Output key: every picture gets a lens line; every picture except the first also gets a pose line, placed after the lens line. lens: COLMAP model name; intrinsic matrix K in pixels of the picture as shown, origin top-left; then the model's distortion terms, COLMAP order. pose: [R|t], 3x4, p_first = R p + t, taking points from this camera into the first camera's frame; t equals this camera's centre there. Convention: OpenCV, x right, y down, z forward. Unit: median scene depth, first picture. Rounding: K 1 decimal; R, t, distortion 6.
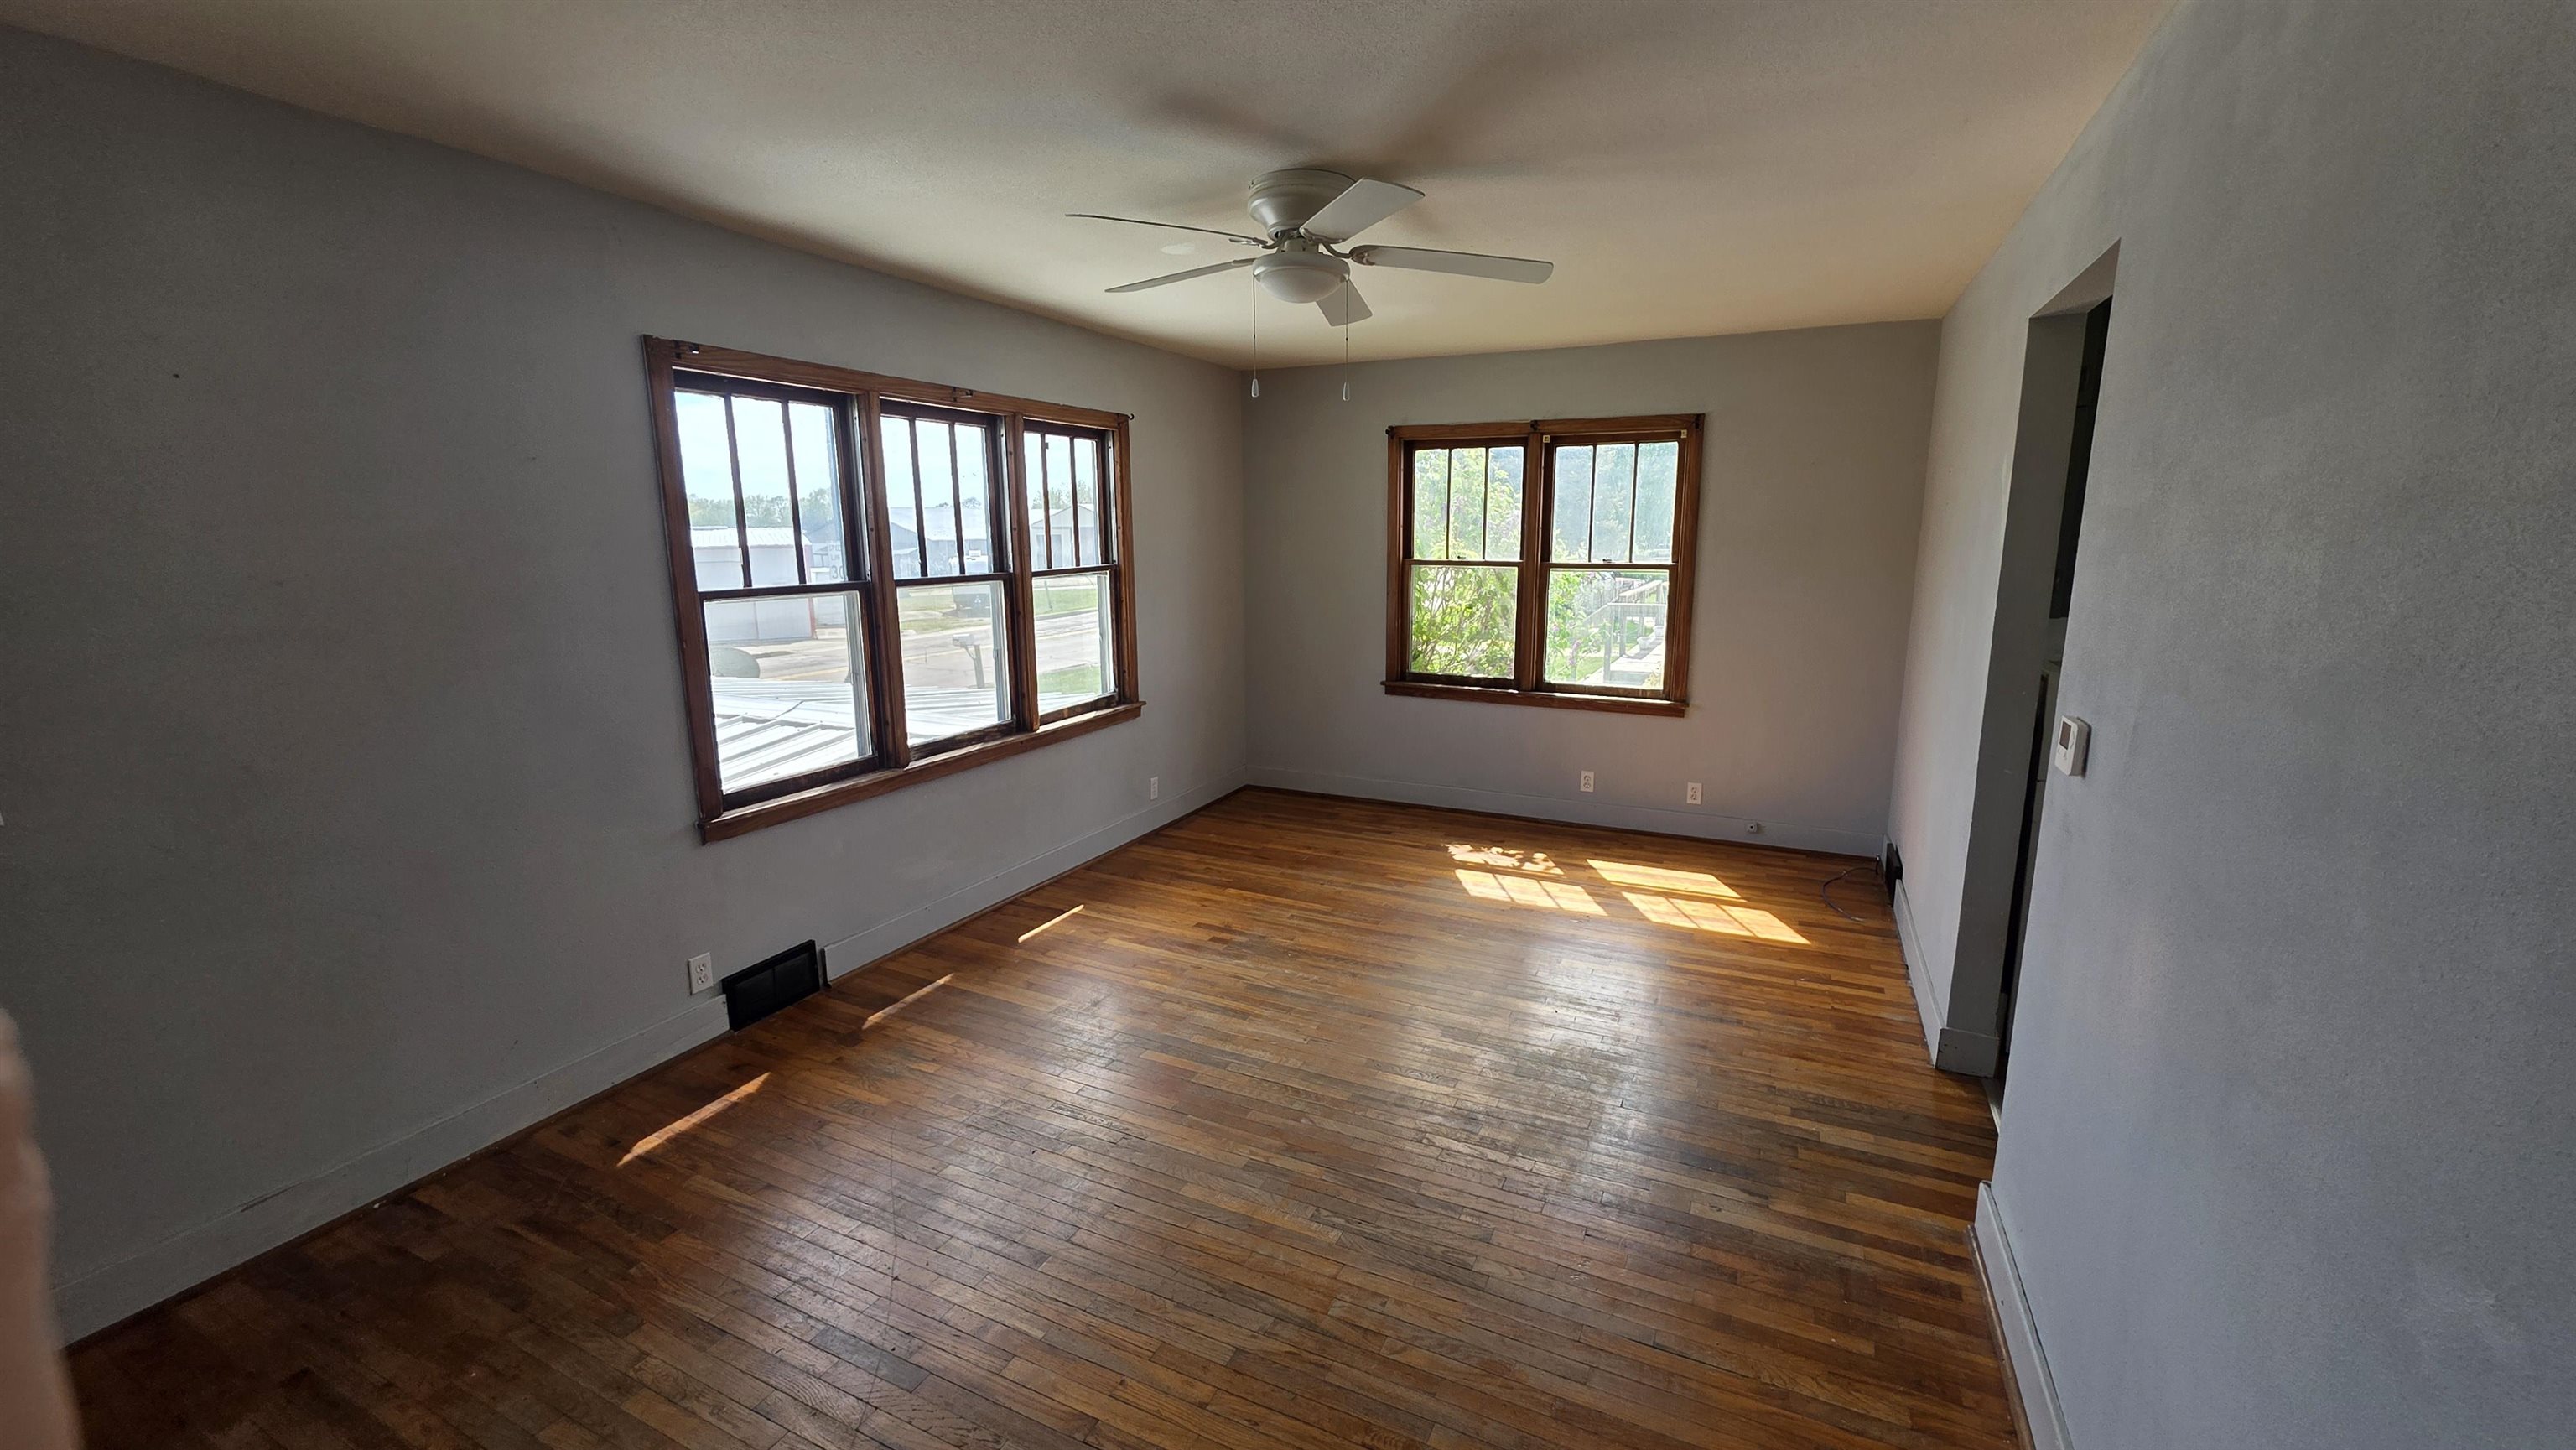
lens RADIAL K [[1022.3, 0, 1286.5], [0, 1022.3, 718.7], [0, 0, 1]] dist [0.003152, -0.000077]
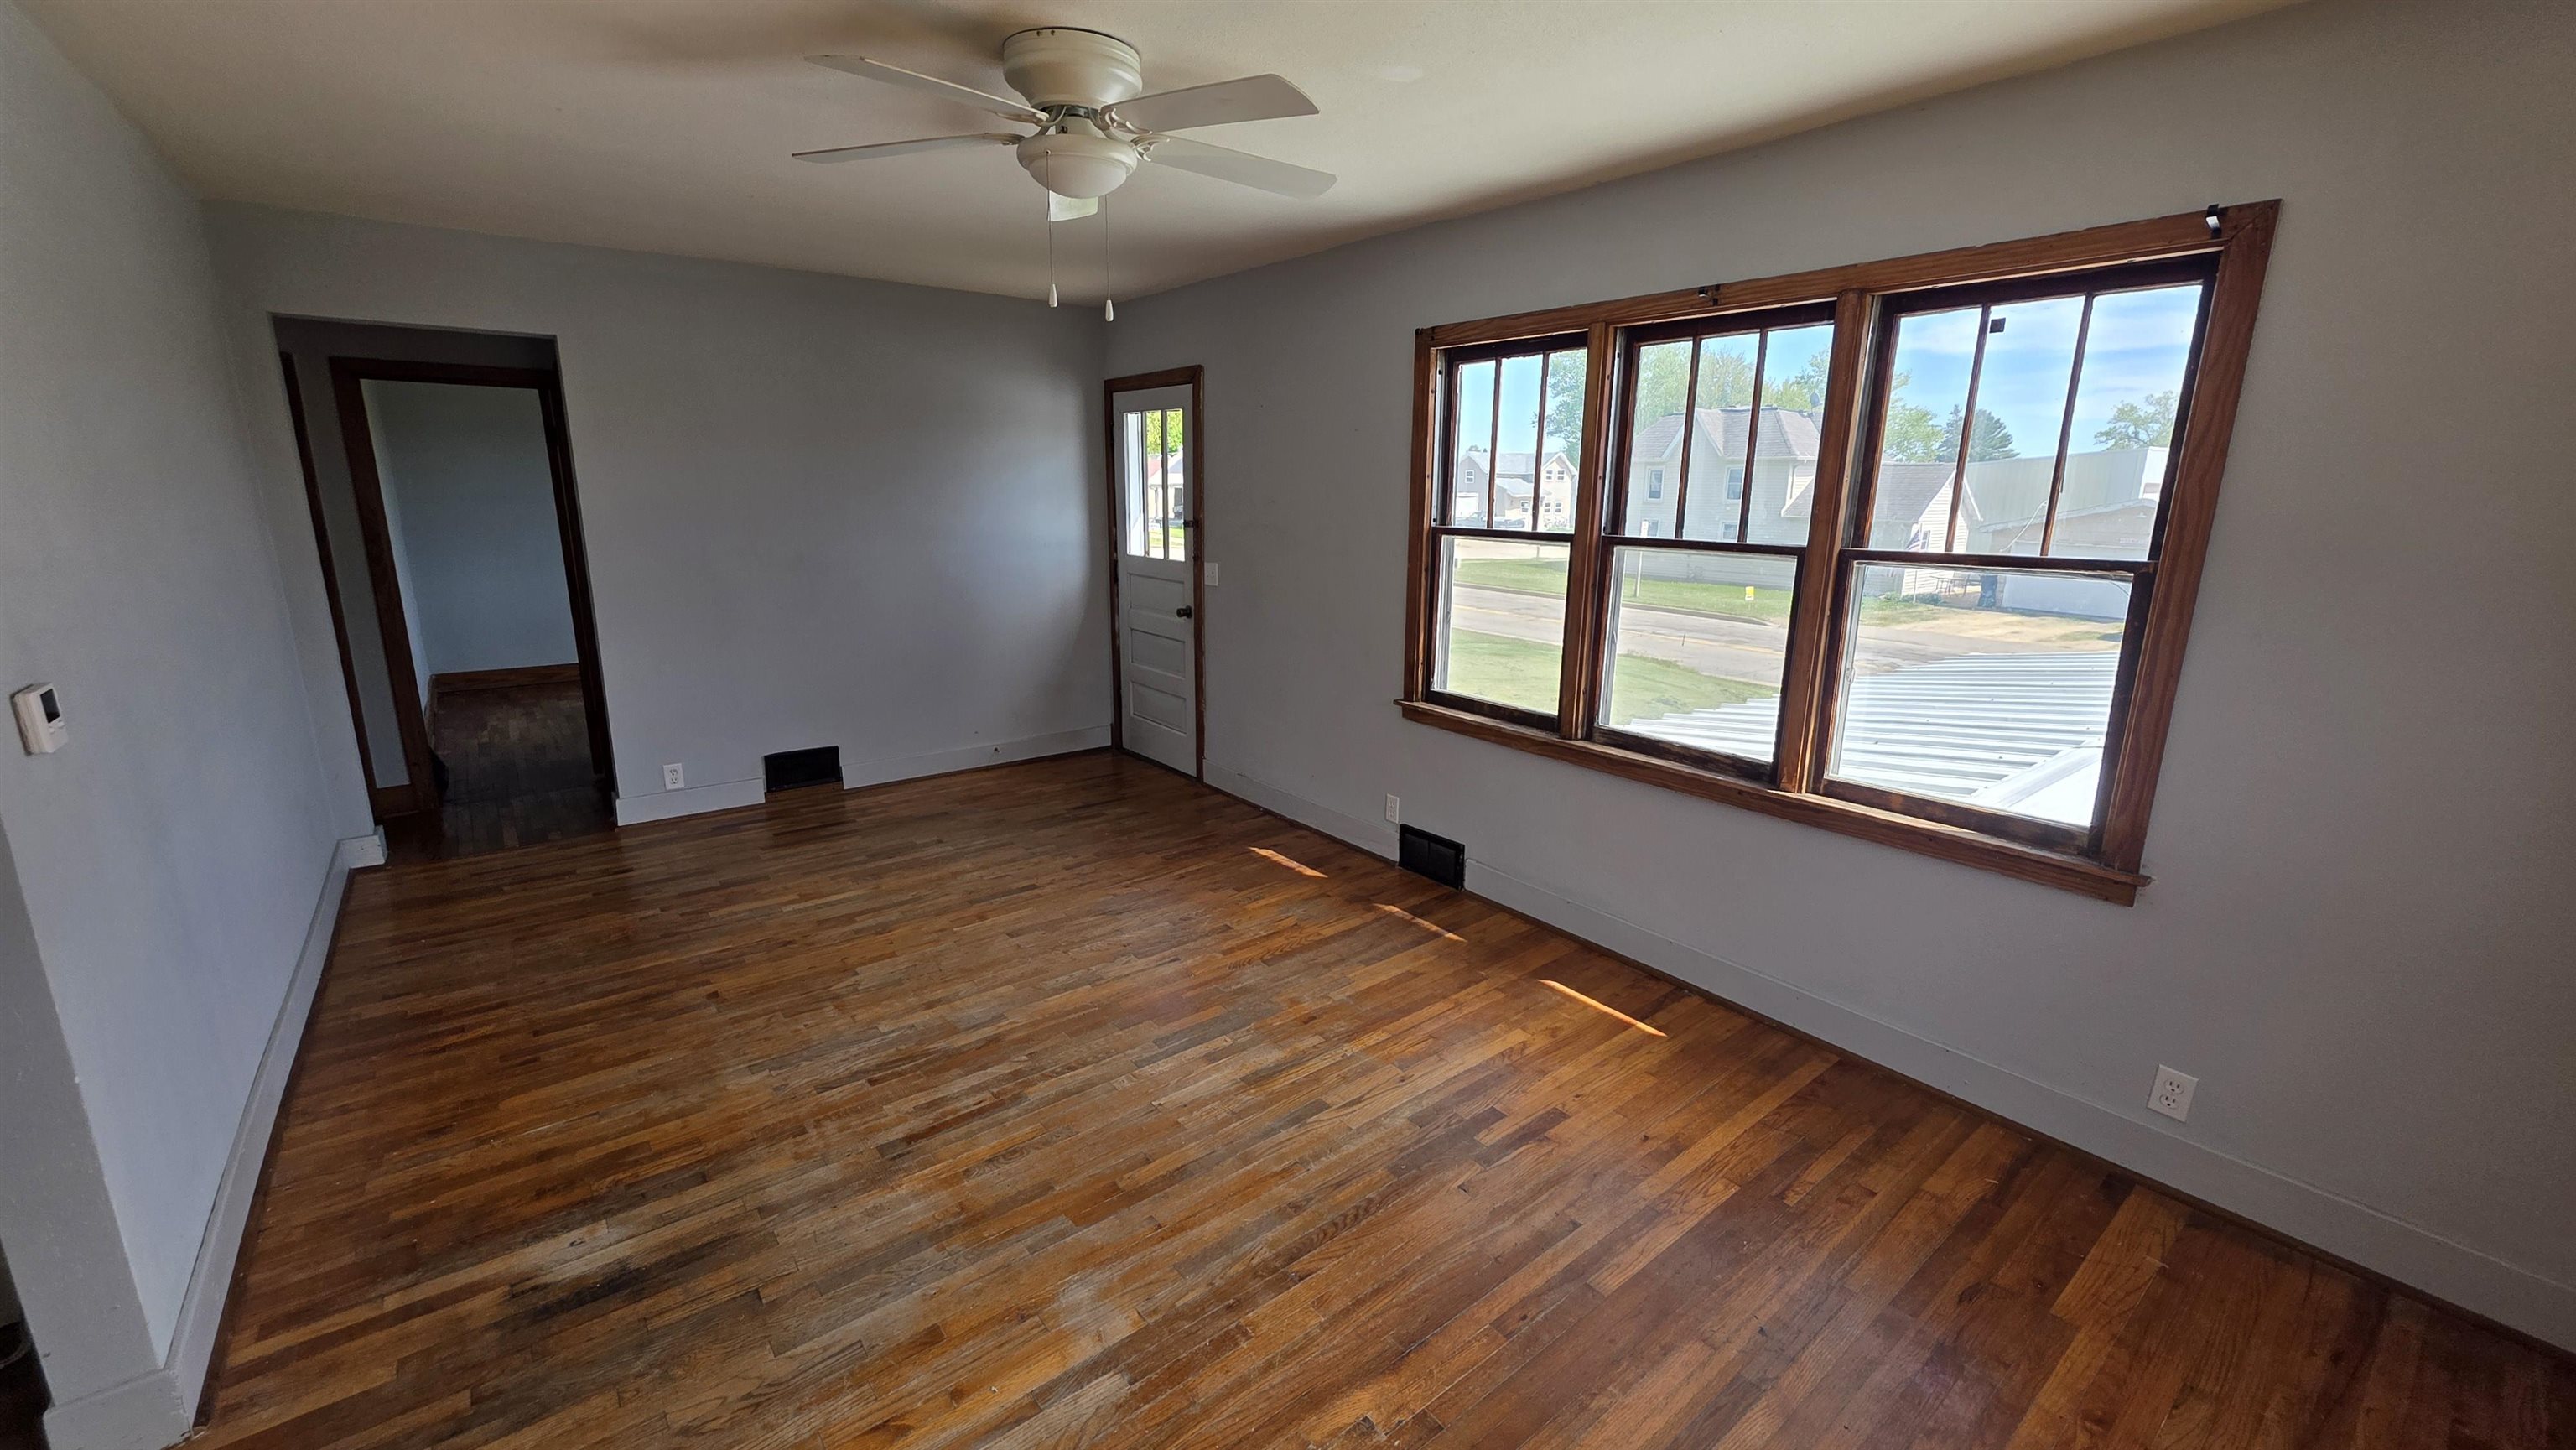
lens RADIAL K [[1022.3, 0, 1286.5], [0, 1022.3, 718.7], [0, 0, 1]] dist [0.003152, -0.000077]
pose [[-0.434189, 0.202675, -0.877726, 0.418353], [-0.176749, 0.936255, 0.303623, -0.159558], [0.883312, 0.286967, -0.370689, 0.869092]]
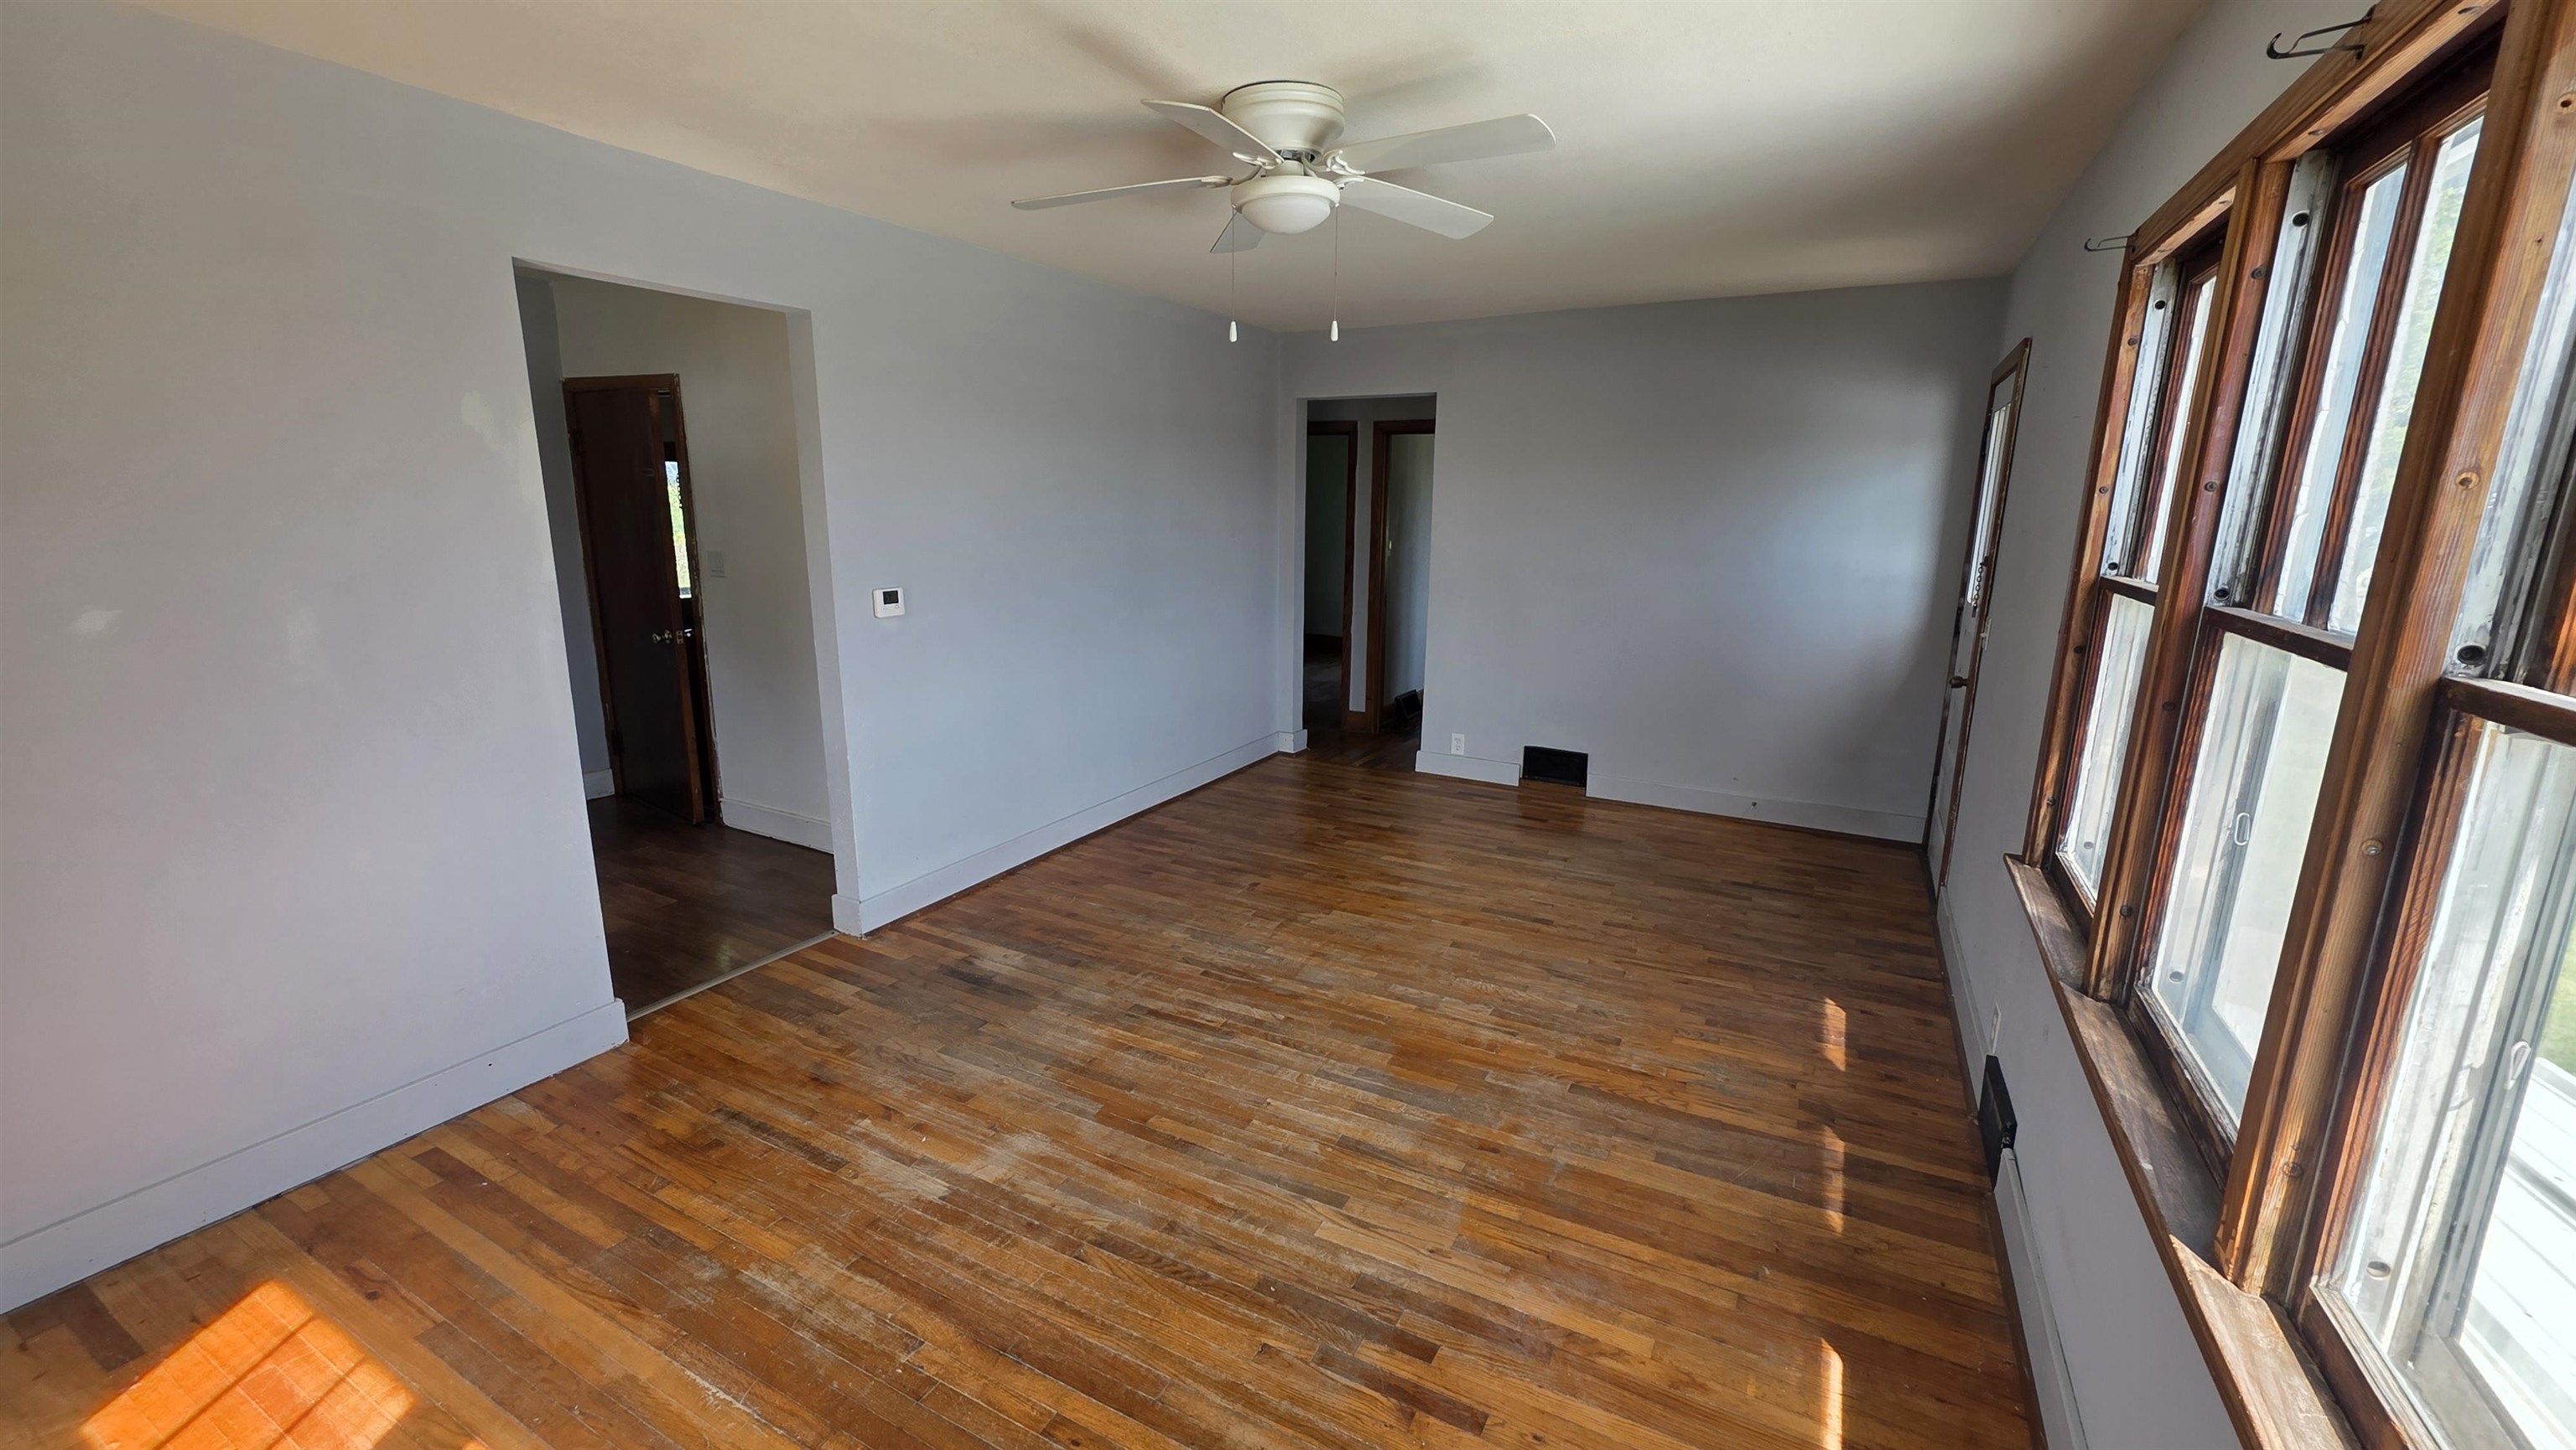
lens RADIAL K [[1022.3, 0, 1286.5], [0, 1022.3, 718.7], [0, 0, 1]] dist [0.003152, -0.000077]
pose [[-0.999094, -0.014816, 0.039889, -0.016491], [0.001923, 0.920751, 0.390146, -0.200059], [-0.042508, 0.389870, -0.919888, 1.096389]]
